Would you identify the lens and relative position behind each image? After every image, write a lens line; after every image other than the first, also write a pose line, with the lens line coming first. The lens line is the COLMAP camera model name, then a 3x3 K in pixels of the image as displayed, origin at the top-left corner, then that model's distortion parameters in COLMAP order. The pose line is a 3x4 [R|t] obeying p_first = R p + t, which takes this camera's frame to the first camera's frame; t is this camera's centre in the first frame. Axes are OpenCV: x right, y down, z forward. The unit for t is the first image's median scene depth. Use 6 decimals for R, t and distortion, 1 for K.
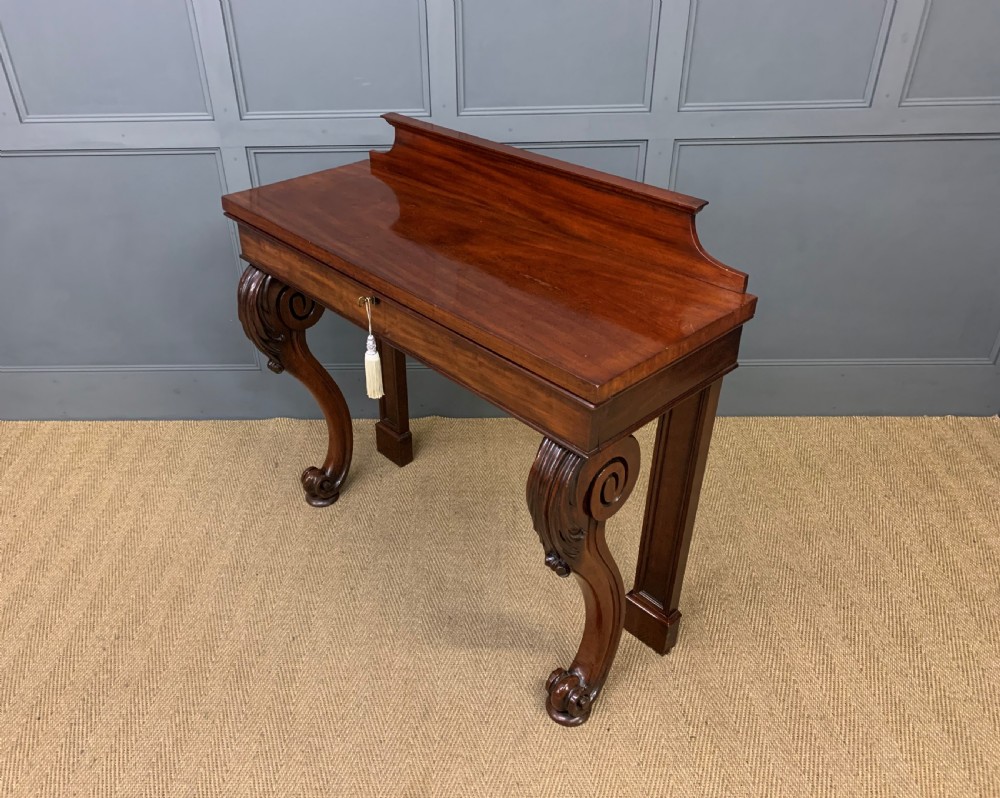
lens RADIAL K [[812.7, 0, 459.3], [0, 812.7, 394.4], [0, 0, 1]] dist [0.010521, -0.001305]
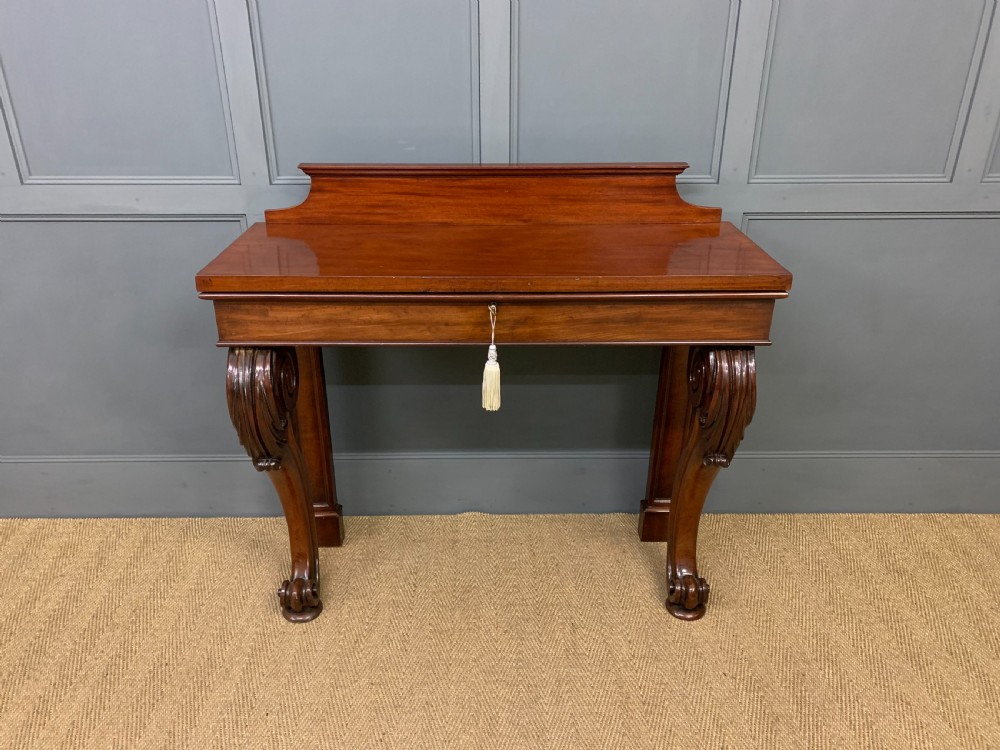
lens RADIAL K [[765.3, 0, 494.8], [0, 765.3, 371.8], [0, 0, 1]] dist [0.012750, -0.001799]
pose [[0.999177, 0.007305, 0.039888, -0.052844], [-0.001788, 0.990622, -0.136617, -0.015119], [-0.040512, 0.136433, 0.989821, 0.177389]]
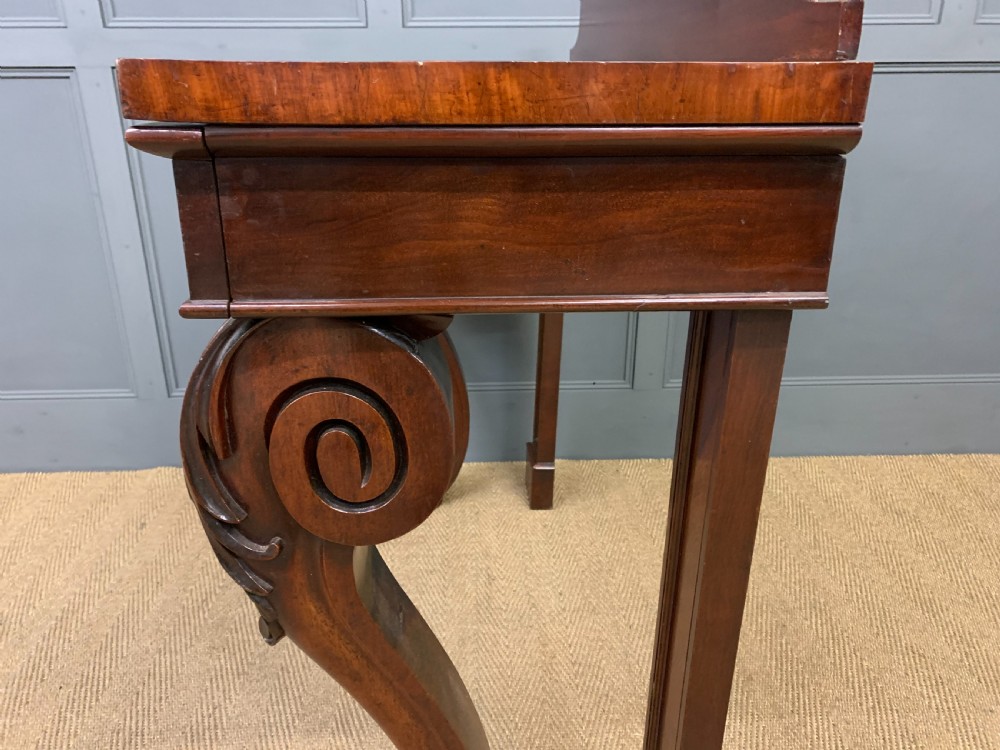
lens RADIAL K [[773.8, 0, 489.7], [0, 773.8, 369.5], [0, 0, 1]] dist [0.007383, 0.000746]
pose [[0.998161, -0.002731, 0.060552, 0.033247], [0.014985, 0.979093, -0.202858, 0.111616], [-0.058732, 0.203393, 0.977334, 0.371479]]
